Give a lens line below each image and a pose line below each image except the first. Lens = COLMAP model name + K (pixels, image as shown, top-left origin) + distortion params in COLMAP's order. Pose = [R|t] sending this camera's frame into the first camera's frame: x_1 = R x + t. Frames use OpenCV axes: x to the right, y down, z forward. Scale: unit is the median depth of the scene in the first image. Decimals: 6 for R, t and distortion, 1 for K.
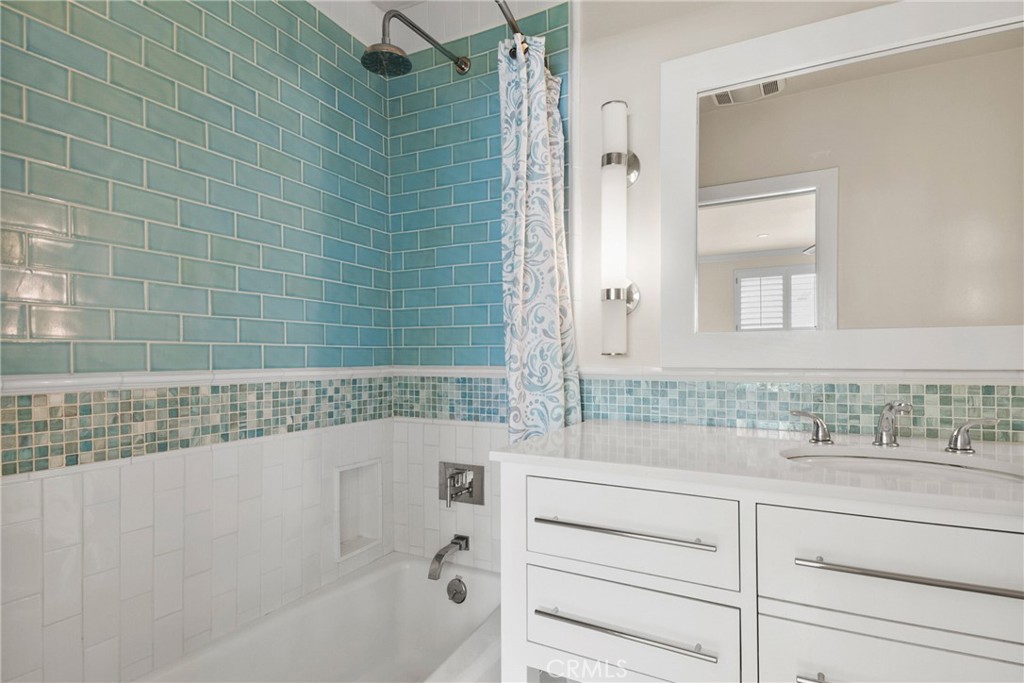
lens RADIAL K [[523.2, 0, 534.7], [0, 523.2, 340.3], [0, 0, 1]] dist [0.033236, -0.030527]
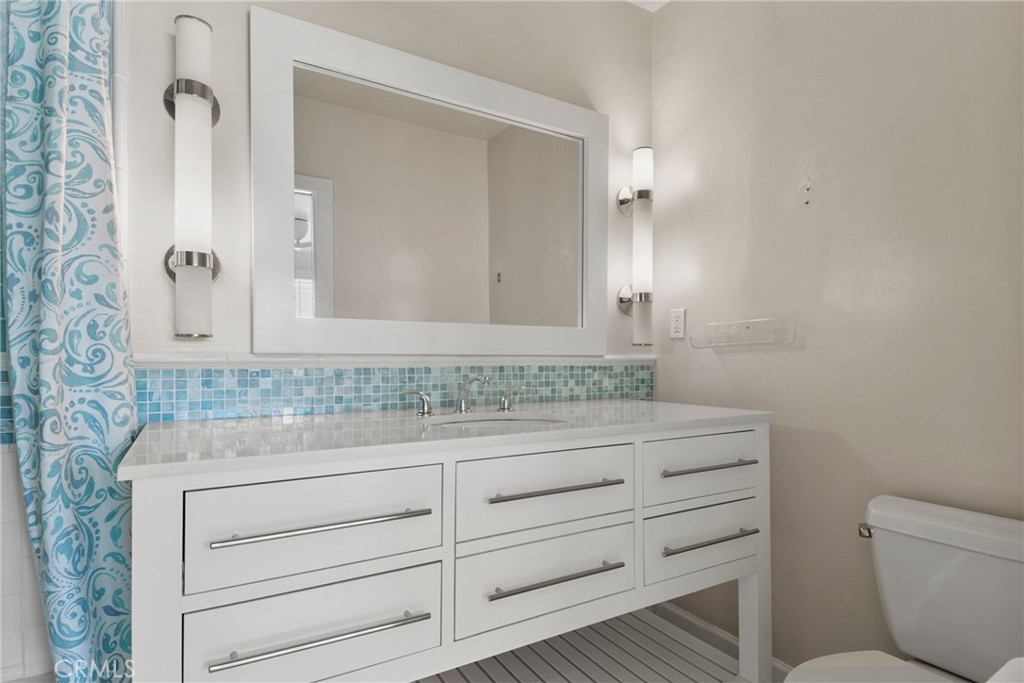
lens RADIAL K [[523.2, 0, 534.7], [0, 523.2, 340.3], [0, 0, 1]] dist [0.033236, -0.030527]
pose [[0.509885, 0.034194, 0.859563, -0.279843], [-0.026413, 0.999361, -0.024087, 0.040518], [-0.859837, -0.010422, 0.510462, 0.162116]]
